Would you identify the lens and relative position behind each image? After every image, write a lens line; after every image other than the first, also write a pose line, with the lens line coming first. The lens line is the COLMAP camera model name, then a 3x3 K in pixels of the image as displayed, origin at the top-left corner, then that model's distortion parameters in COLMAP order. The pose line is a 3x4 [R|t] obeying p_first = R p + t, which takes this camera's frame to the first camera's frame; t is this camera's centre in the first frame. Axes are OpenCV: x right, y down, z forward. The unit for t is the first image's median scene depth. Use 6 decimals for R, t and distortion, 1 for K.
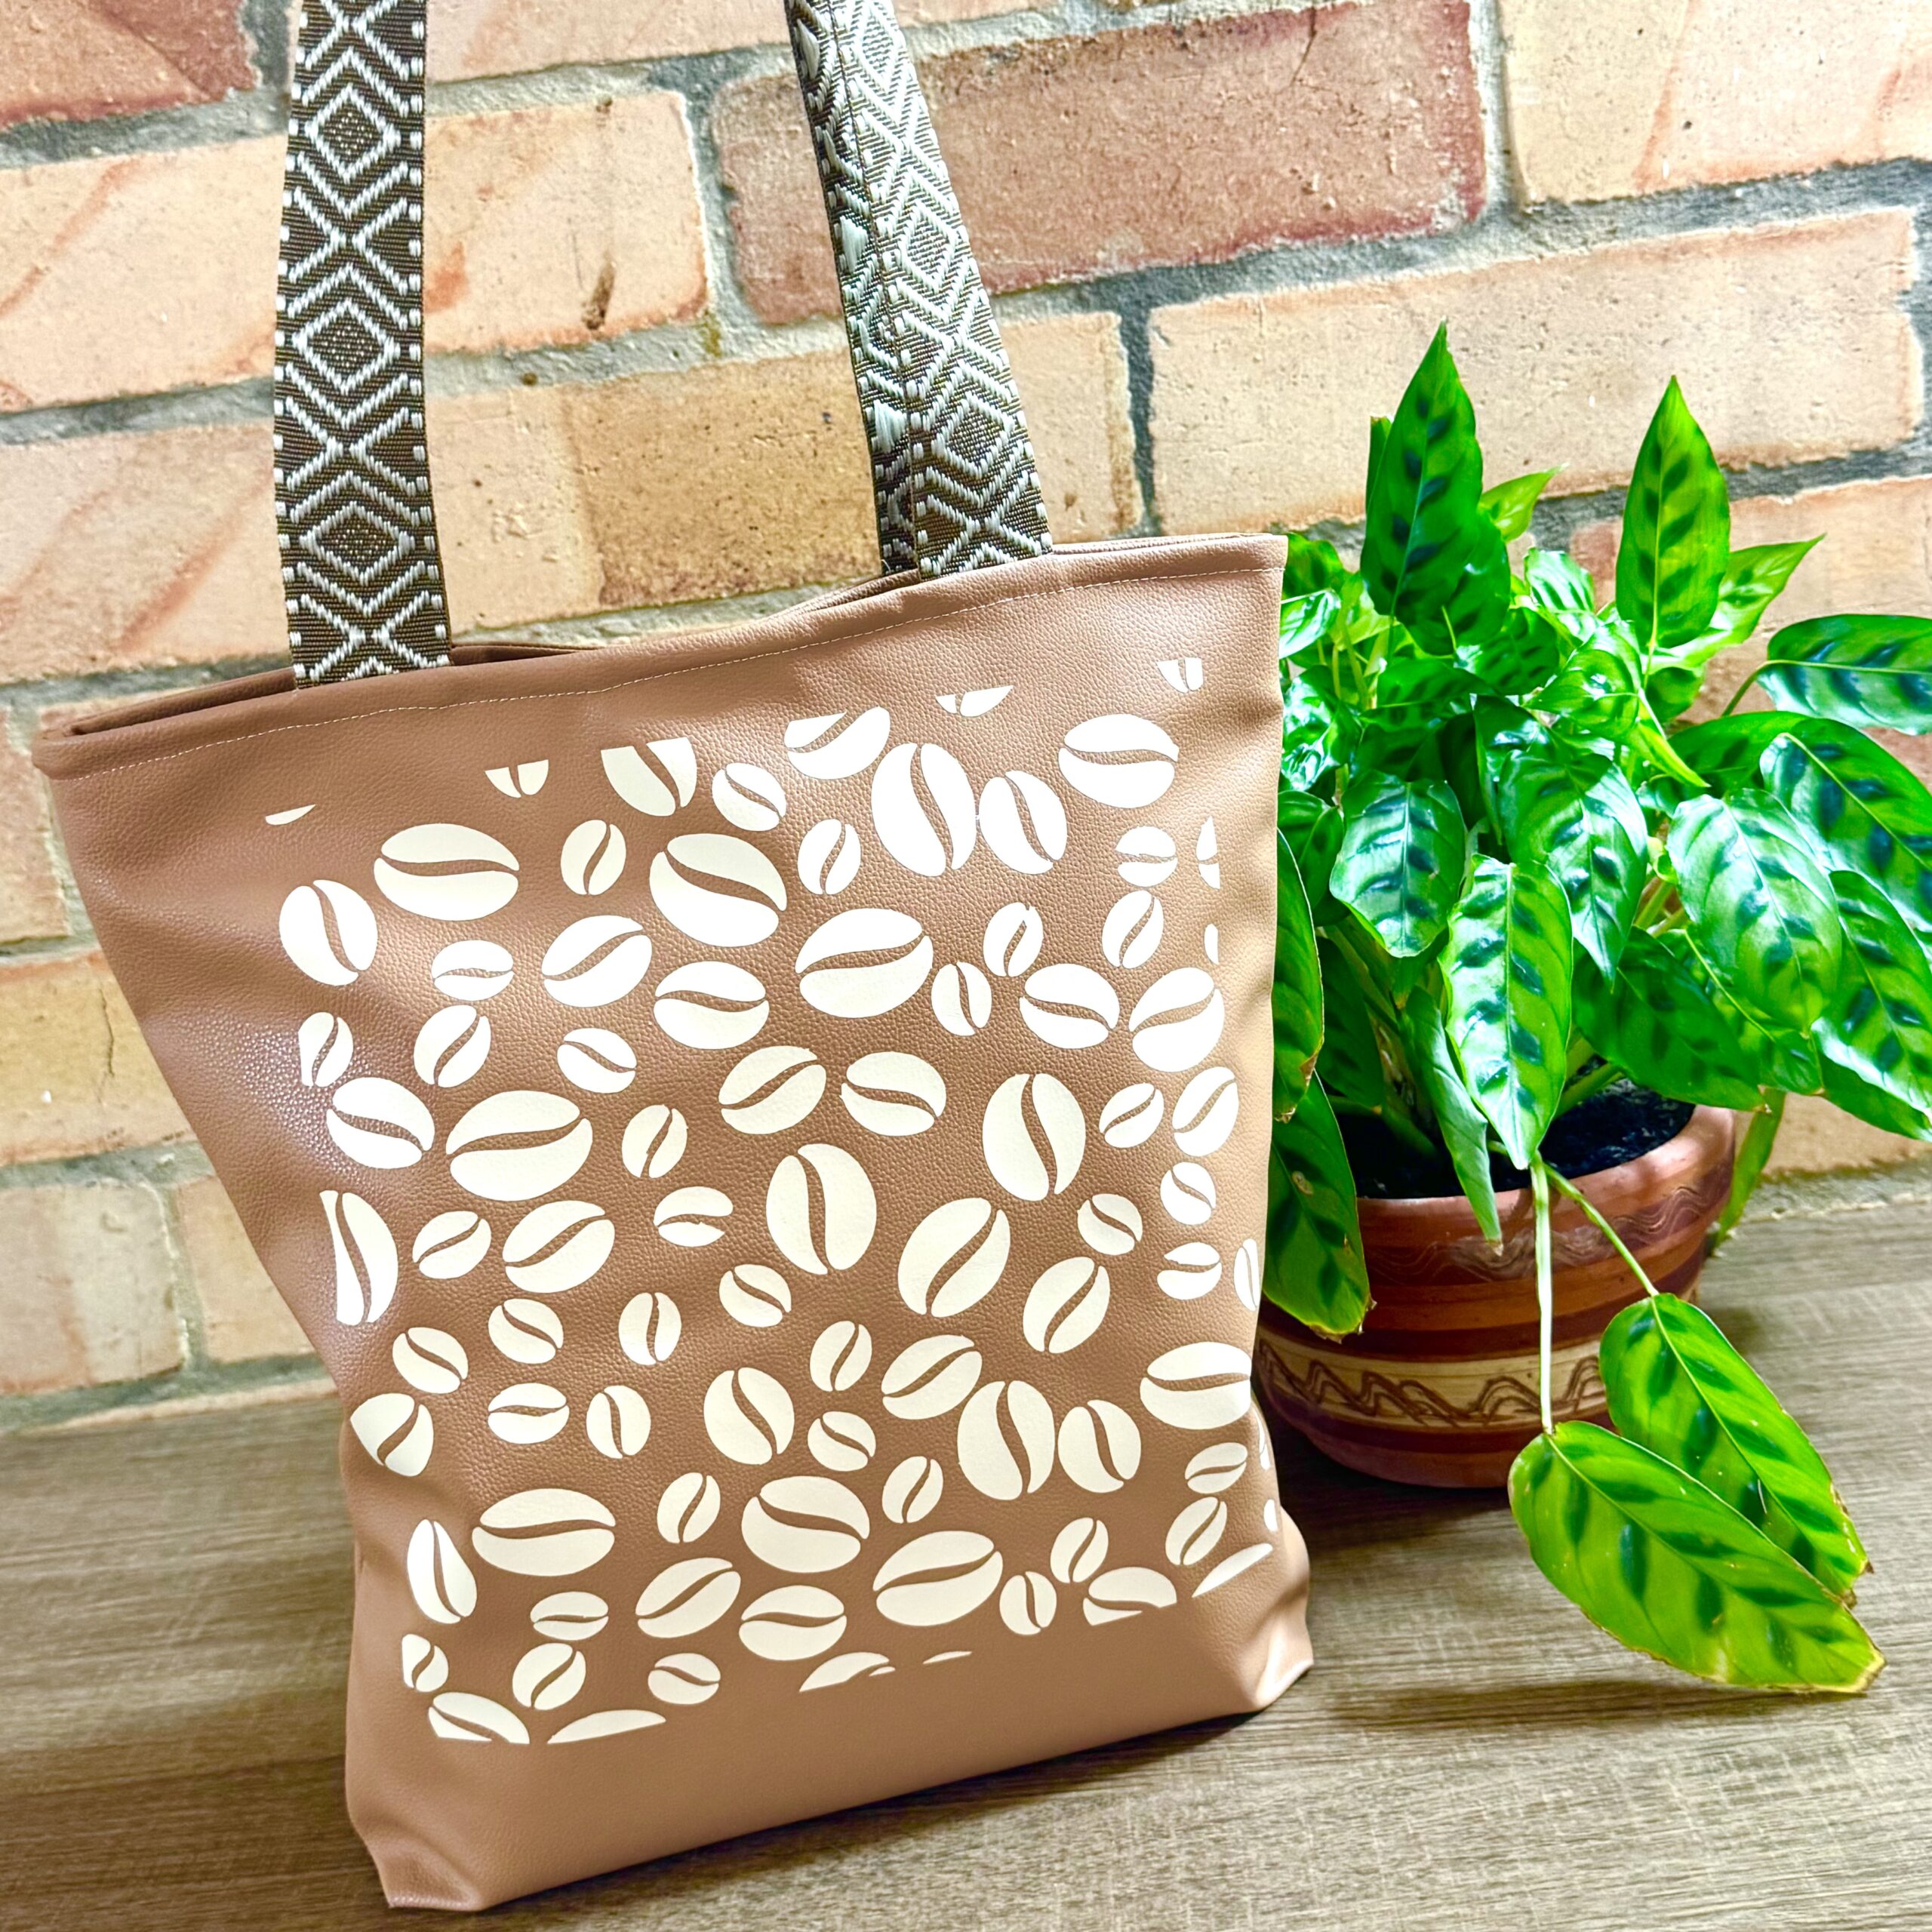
lens RADIAL K [[2561.0, 0, 1002.4], [0, 2561.0, 879.4], [0, 0, 1]] dist [0.233994, -0.586633]
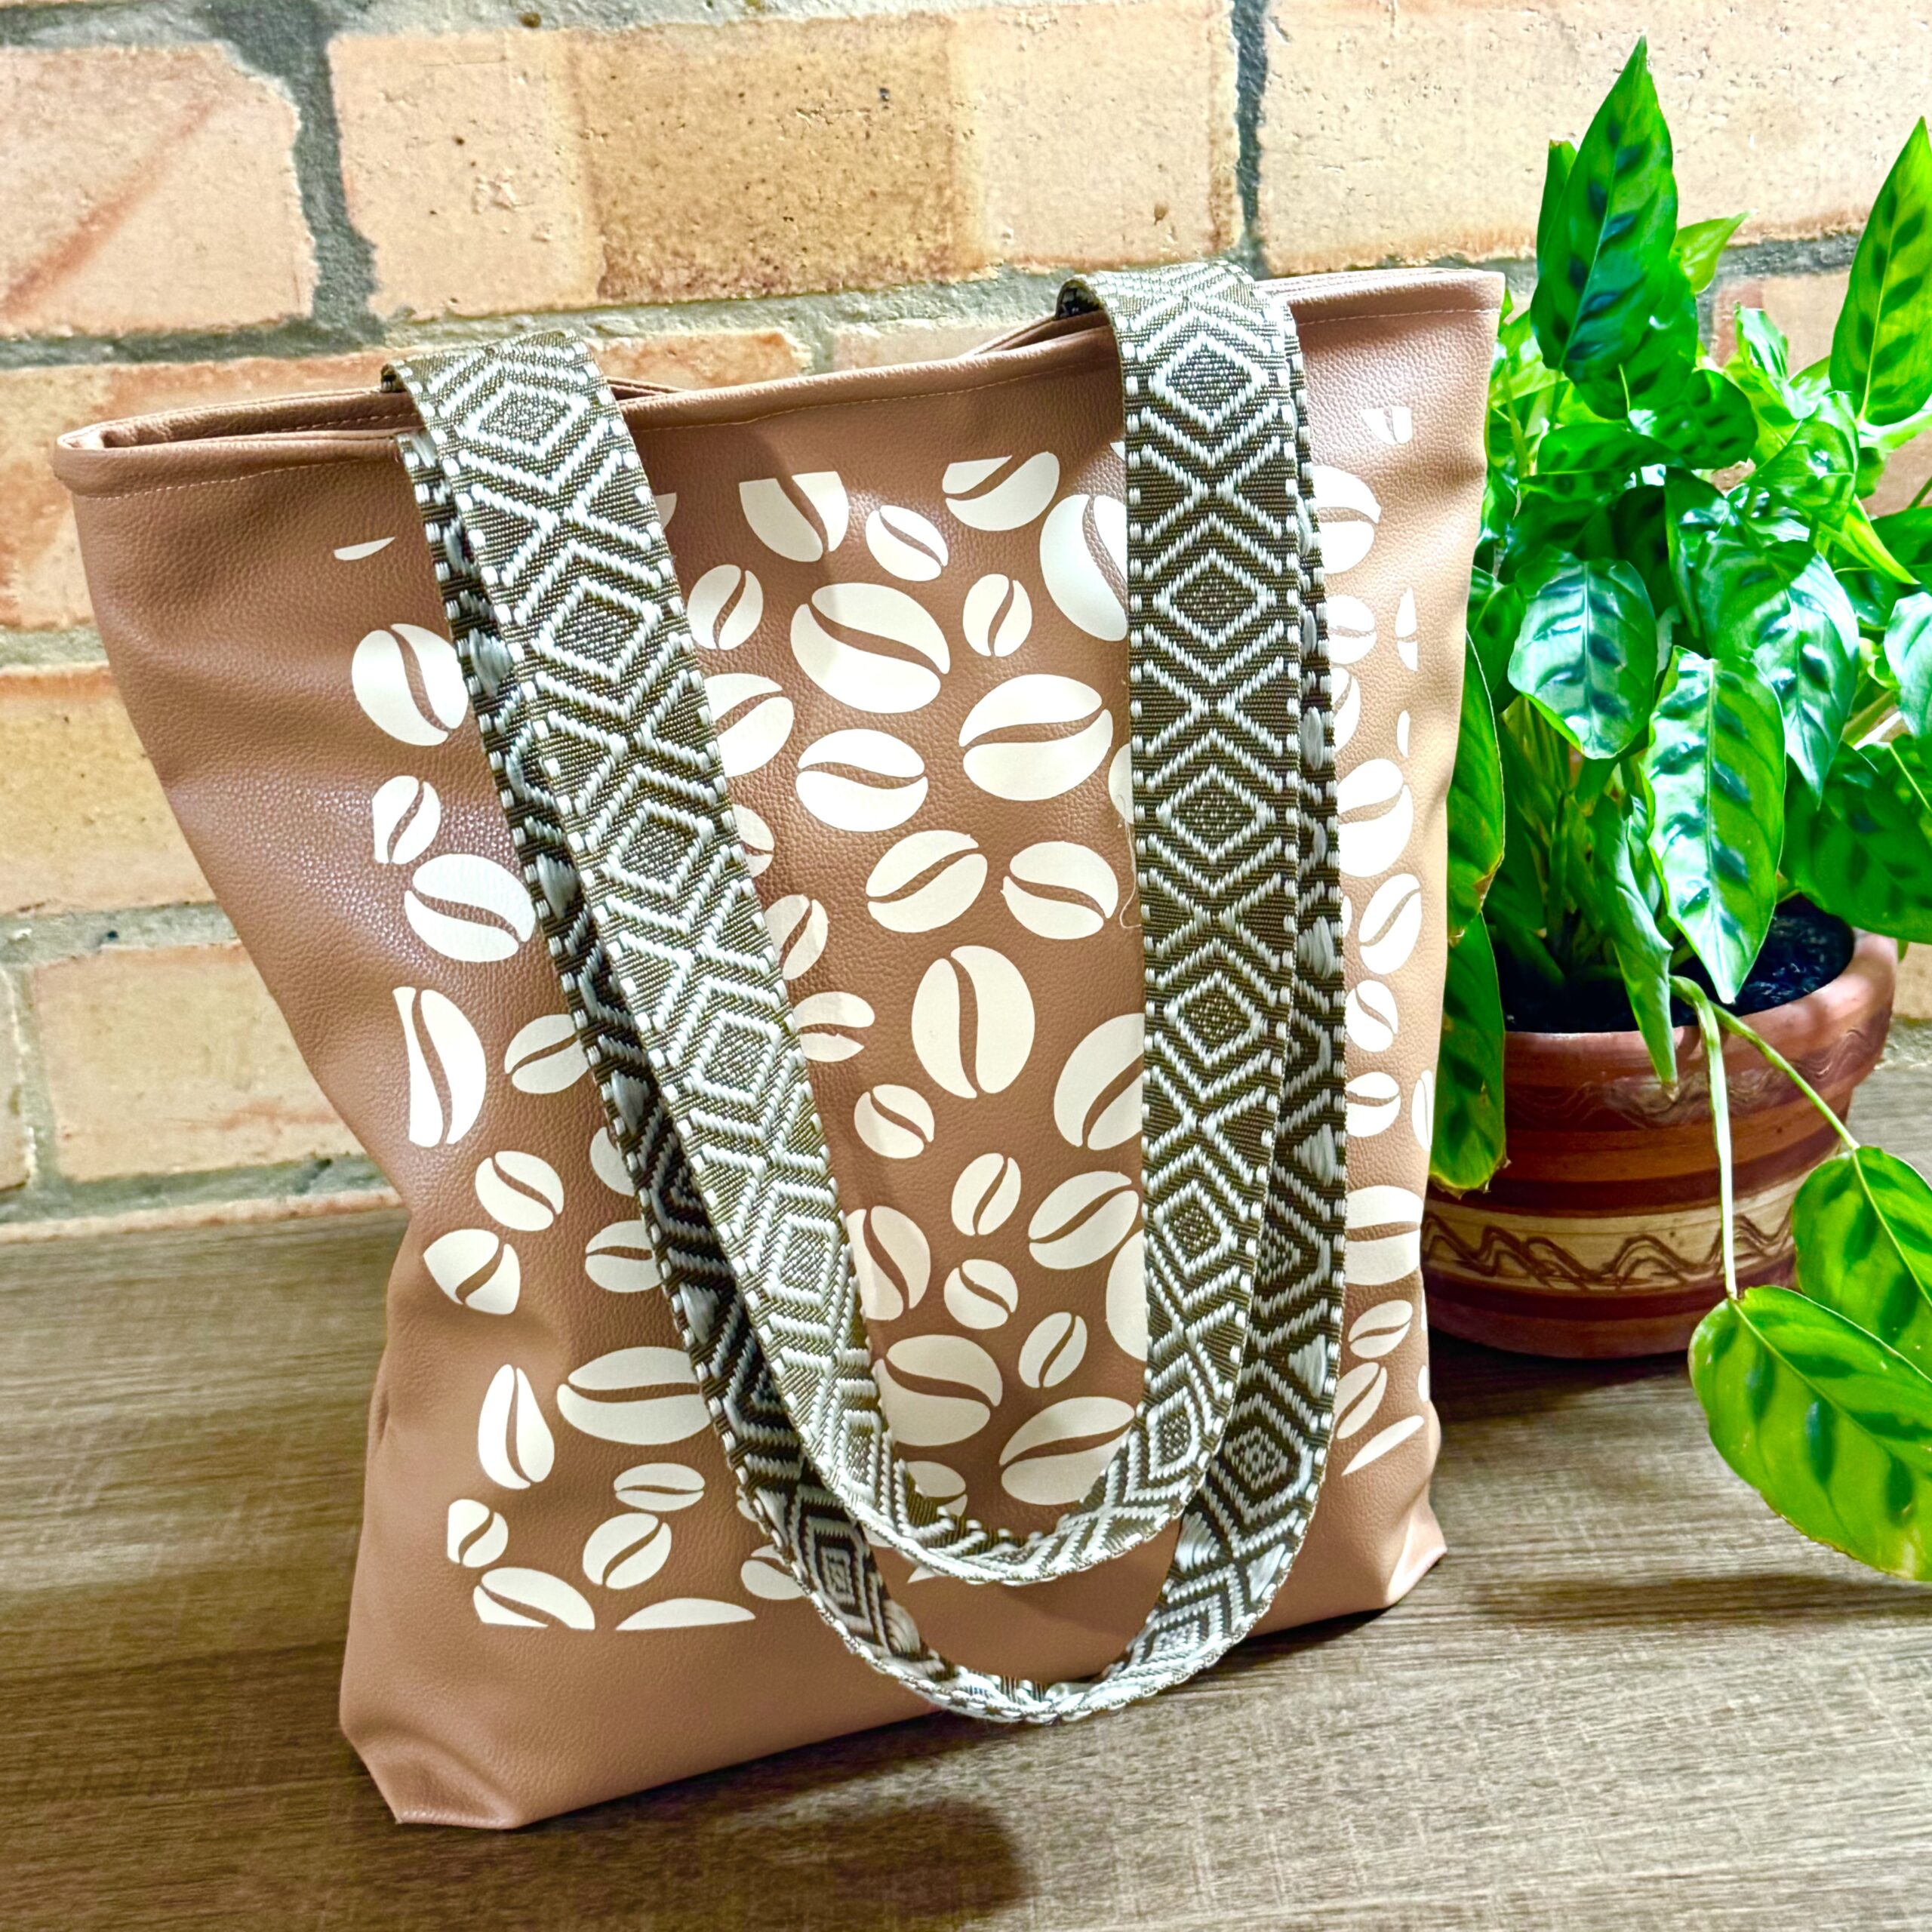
lens RADIAL K [[2951.6, 0, 1117.6], [0, 2951.6, 746.4], [0, 0, 1]] dist [0.244657, -0.617442]
pose [[0.990828, 0.047160, 0.126631, -0.111508], [-0.050650, 0.998416, 0.024482, 0.007597], [-0.125276, -0.030671, 0.991648, 0.011578]]
